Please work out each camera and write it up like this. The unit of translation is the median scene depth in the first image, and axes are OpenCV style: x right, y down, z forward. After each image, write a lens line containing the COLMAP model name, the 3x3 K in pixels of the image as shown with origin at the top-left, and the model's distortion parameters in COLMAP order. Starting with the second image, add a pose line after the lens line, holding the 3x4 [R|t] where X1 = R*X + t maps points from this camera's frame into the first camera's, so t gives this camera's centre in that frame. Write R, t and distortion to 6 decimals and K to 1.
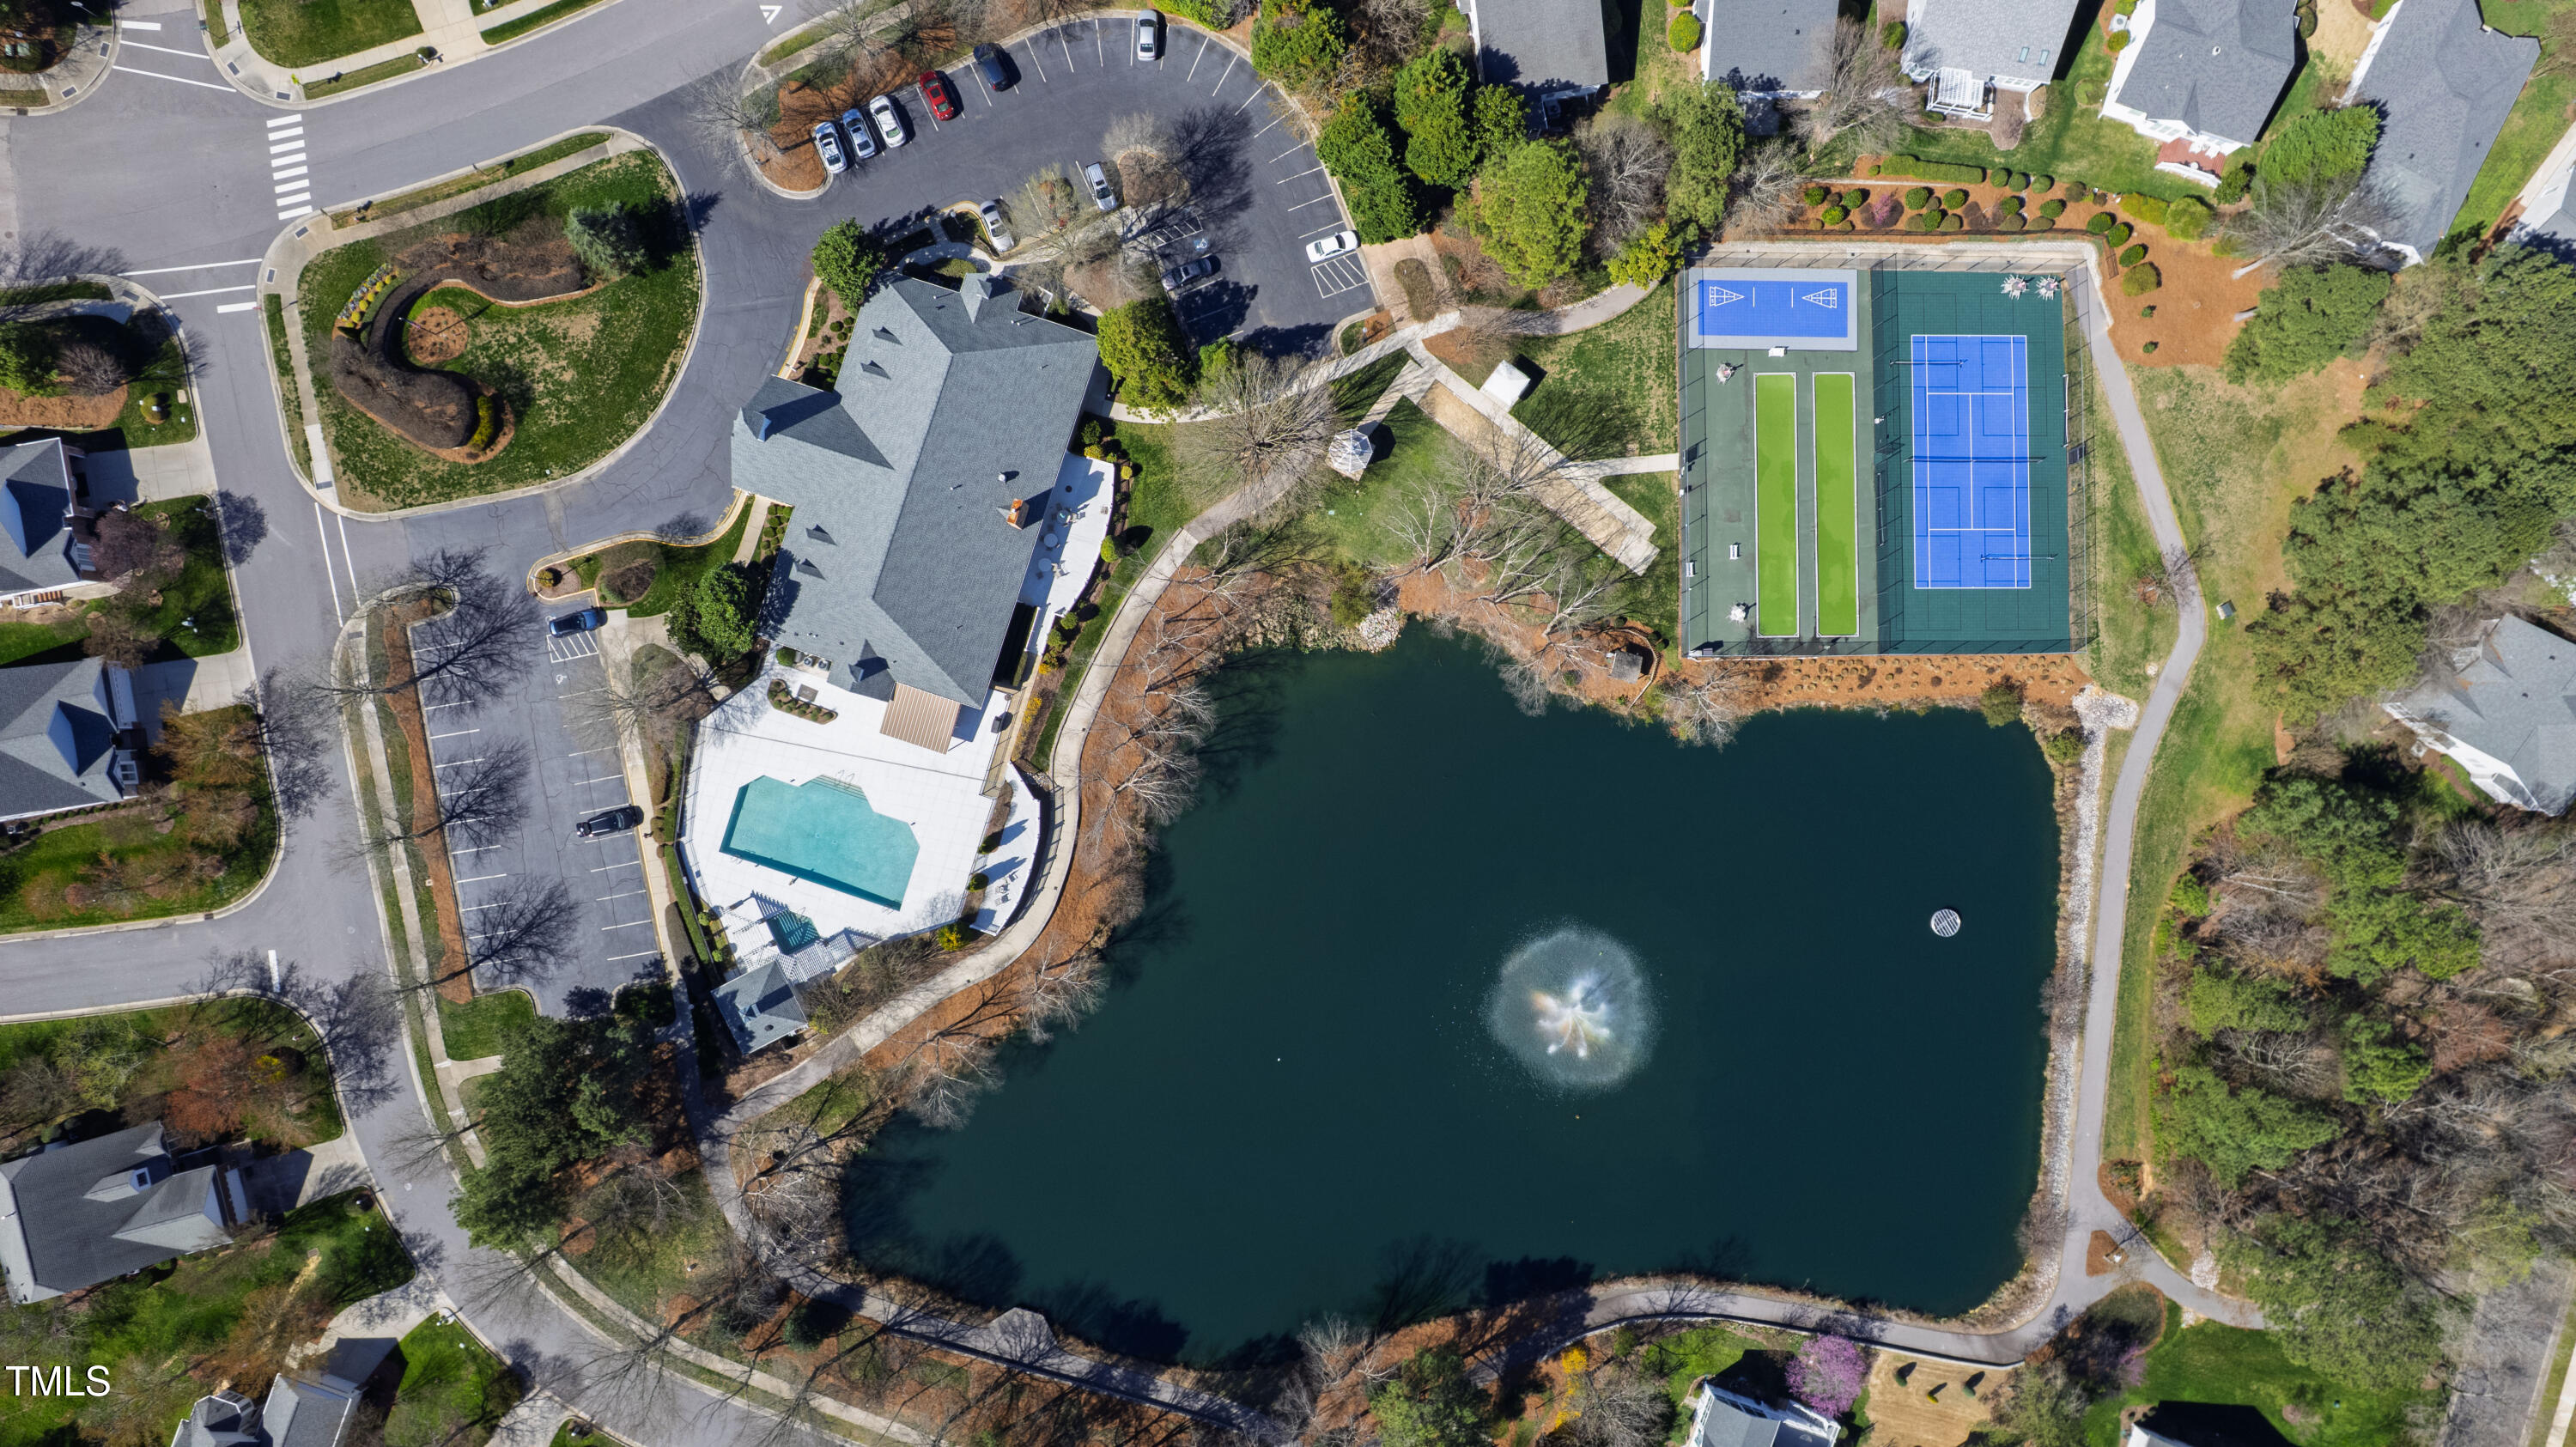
lens RADIAL K [[1573.4, 0, 1288.0], [0, 1573.4, 723.5], [0, 0, 1]] dist [-0.036316, -0.000136]
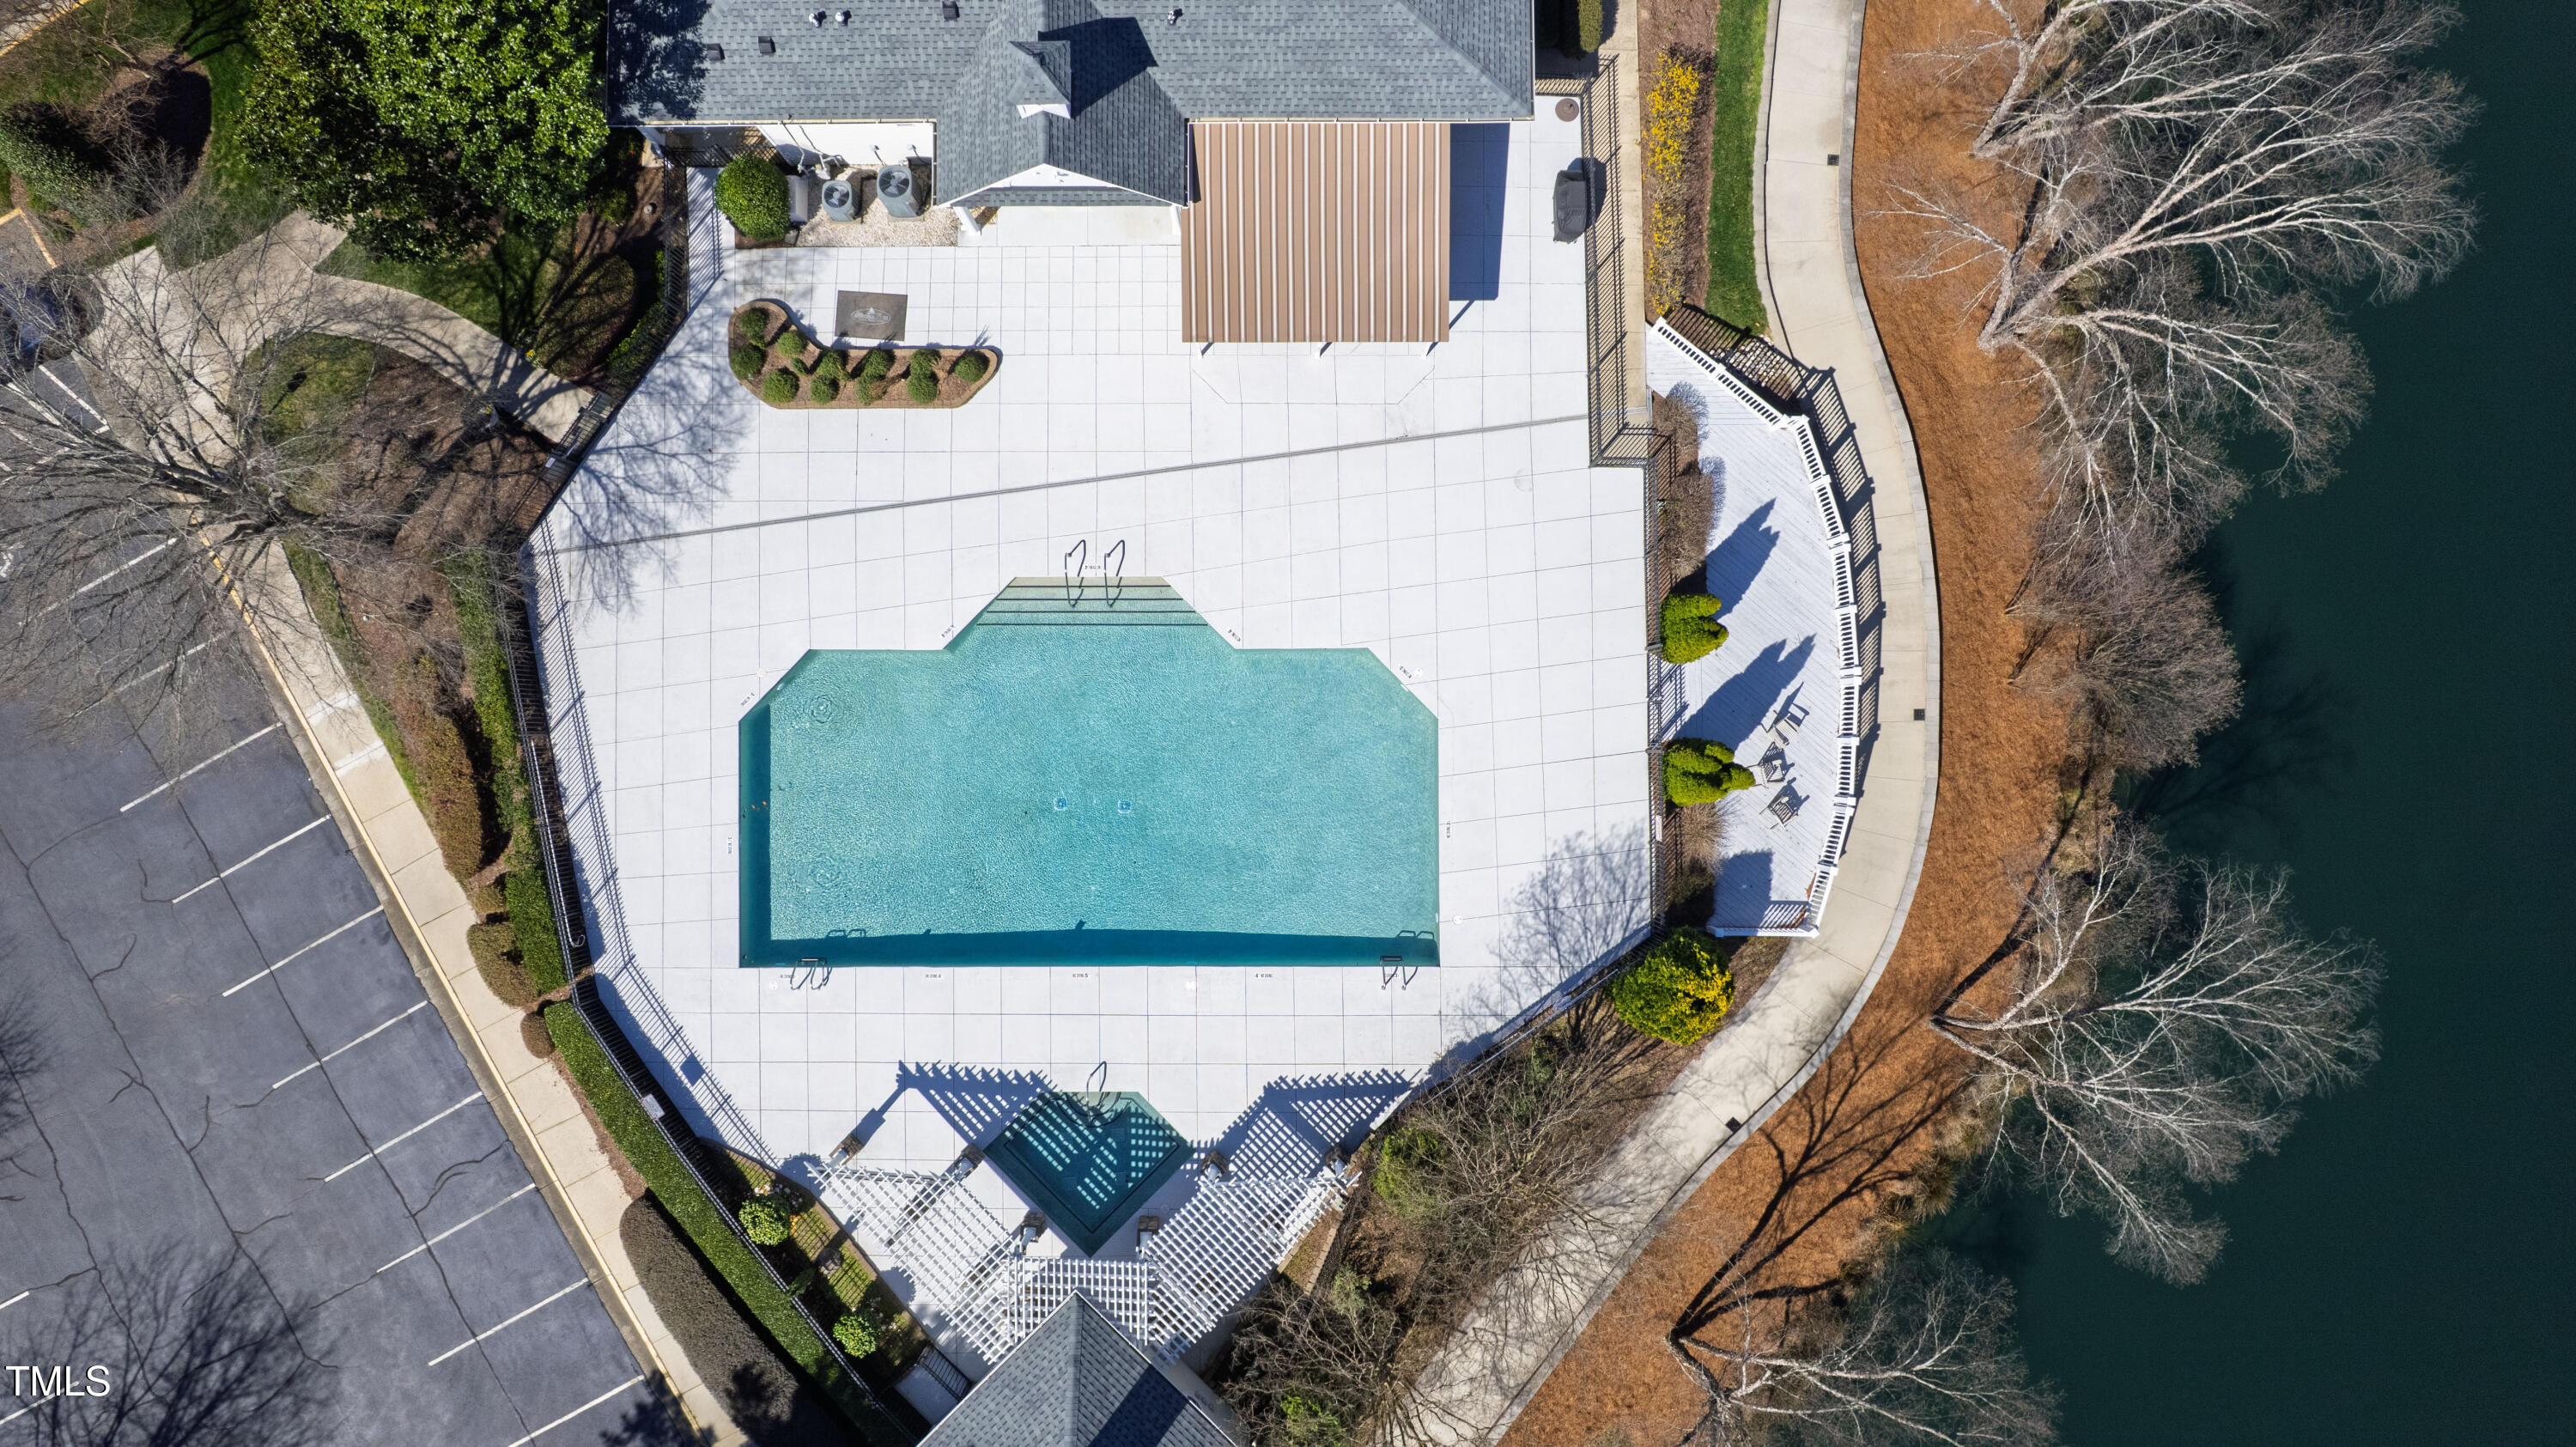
lens RADIAL K [[1652.6, 0, 1275.8], [0, 1652.6, 709.0], [0, 0, 1]] dist [-0.058236, 0.041588]
pose [[0.949522, -0.313469, 0.012023, -0.261696], [0.313582, 0.949519, -0.008992, 0.070241], [-0.008598, 0.012308, 0.999887, 0.706093]]
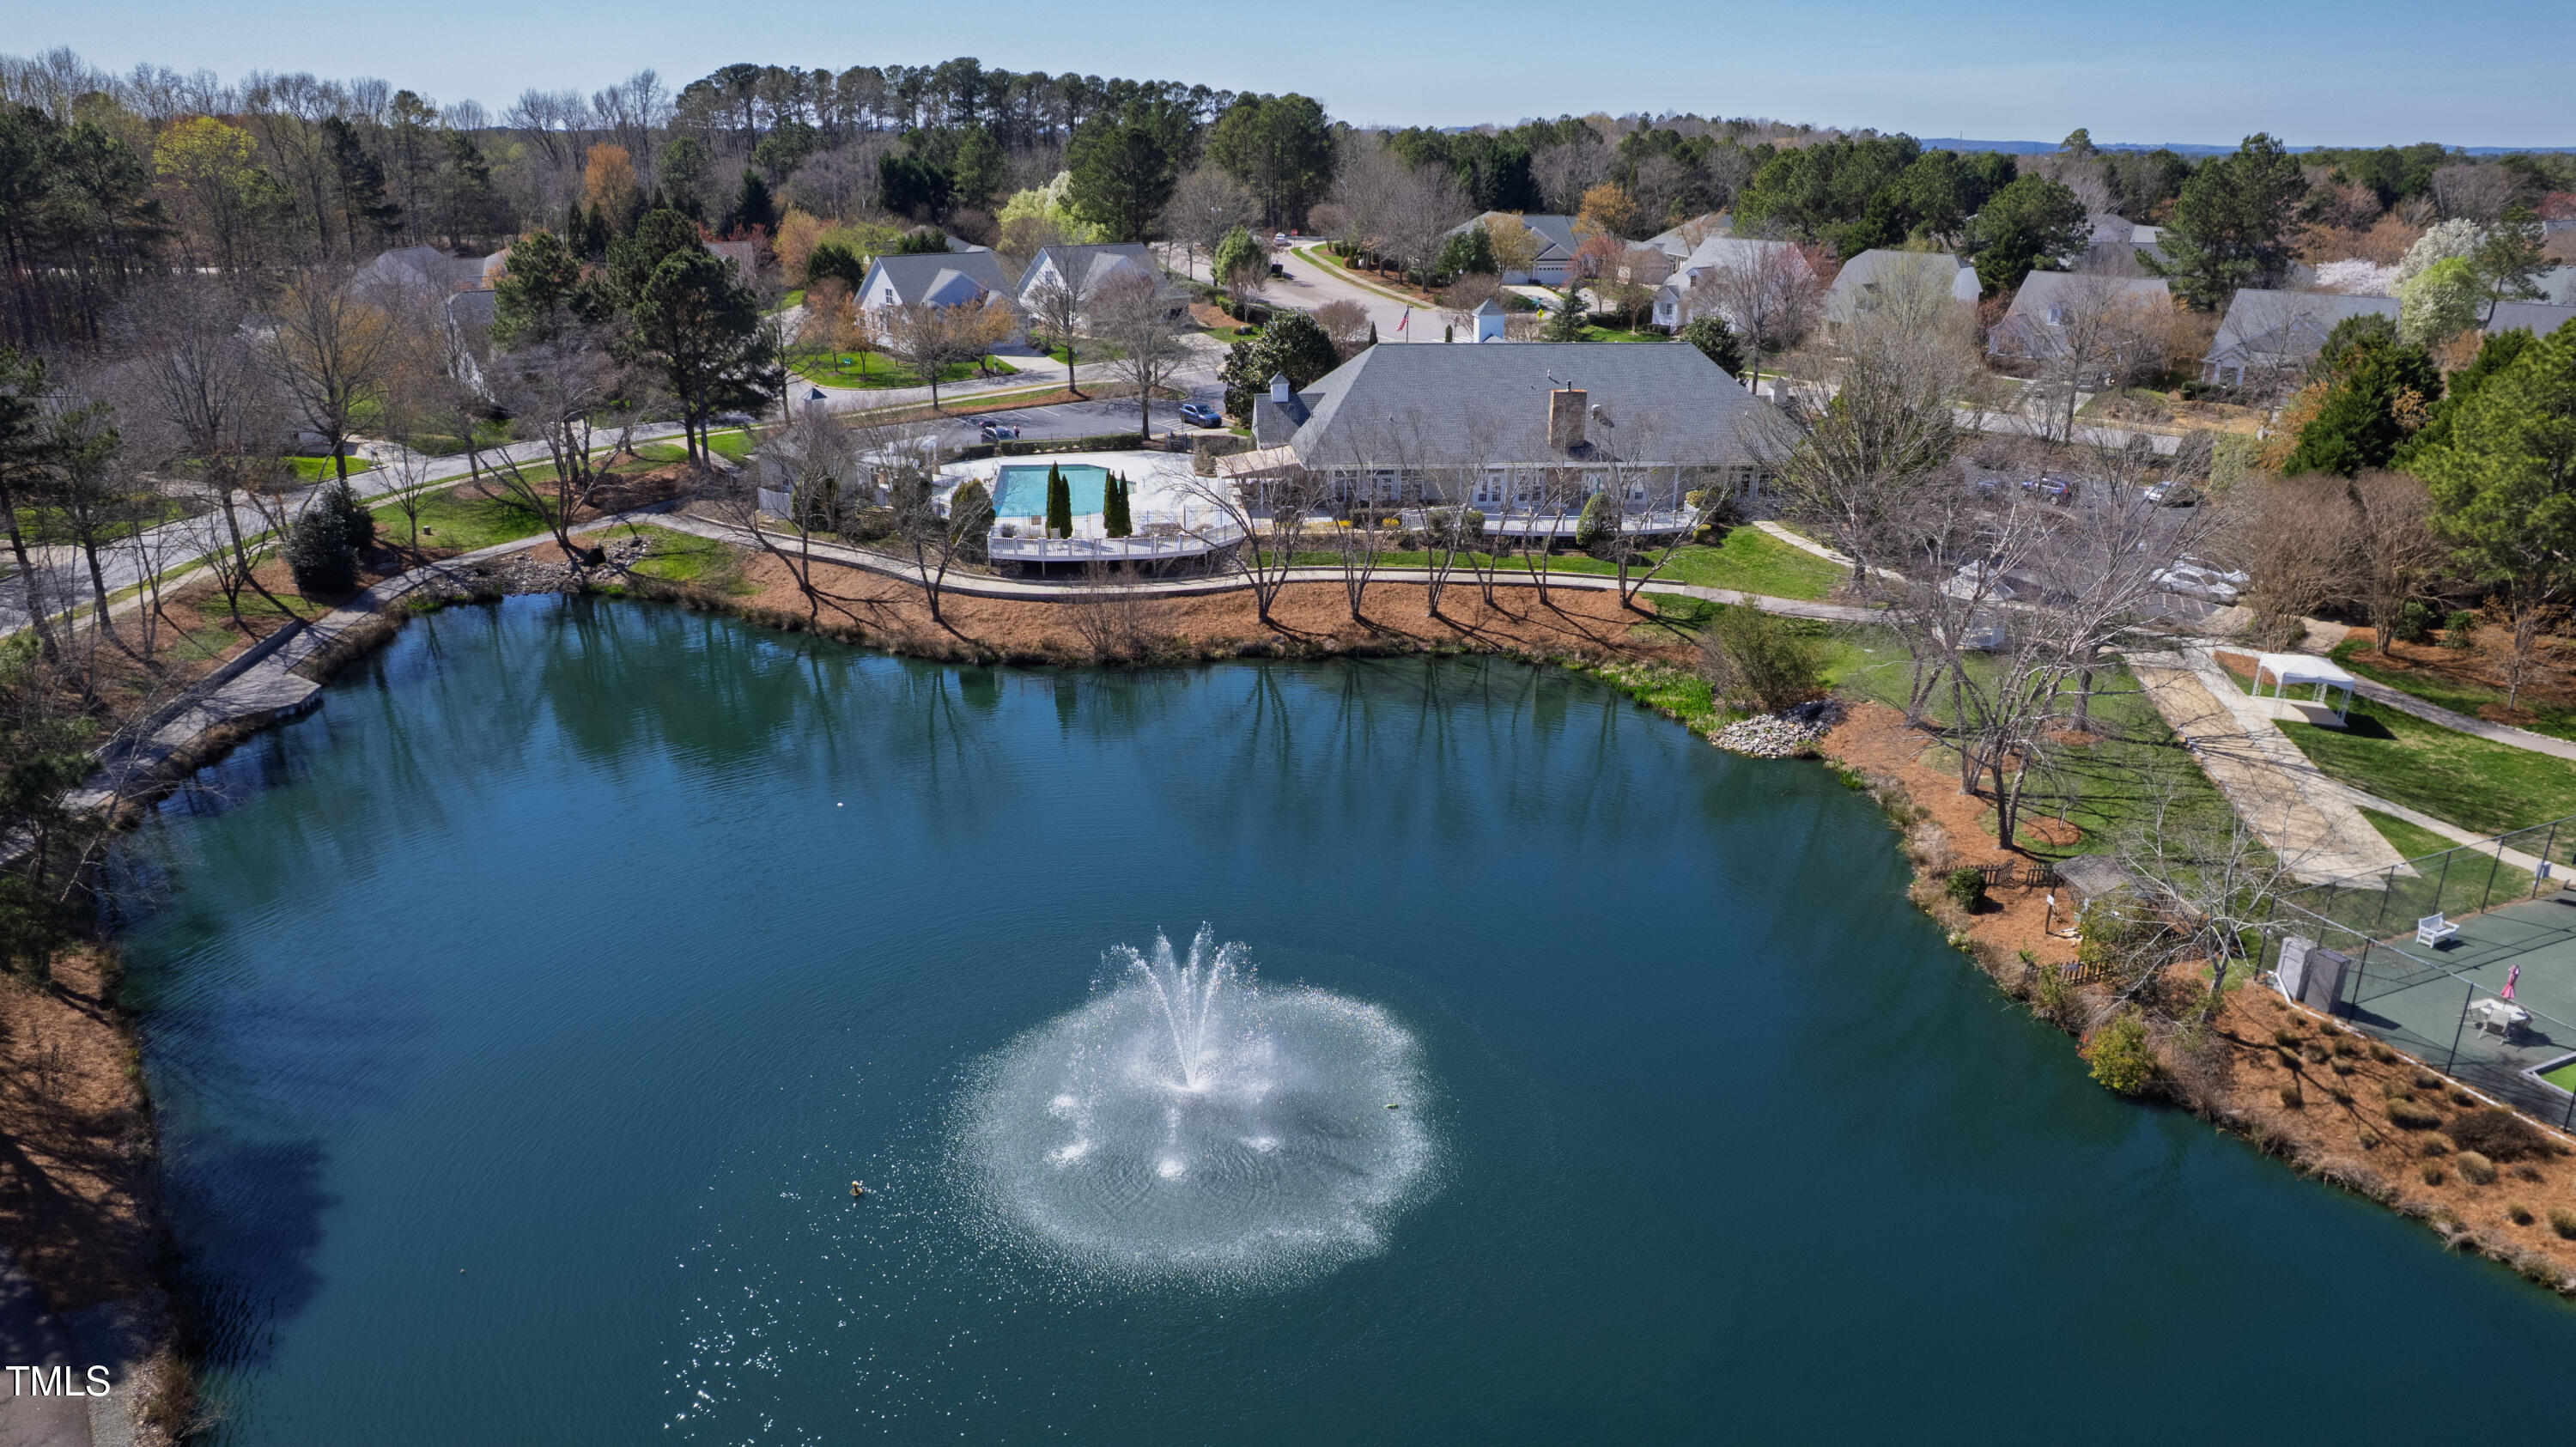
lens RADIAL K [[1652.6, 0, 1275.8], [0, 1652.6, 709.0], [0, 0, 1]] dist [-0.058236, 0.041588]
pose [[0.414156, 0.333703, -0.846827, 0.449136], [-0.910010, 0.171083, -0.377640, 0.284724], [0.018858, 0.927024, 0.374529, 0.805790]]
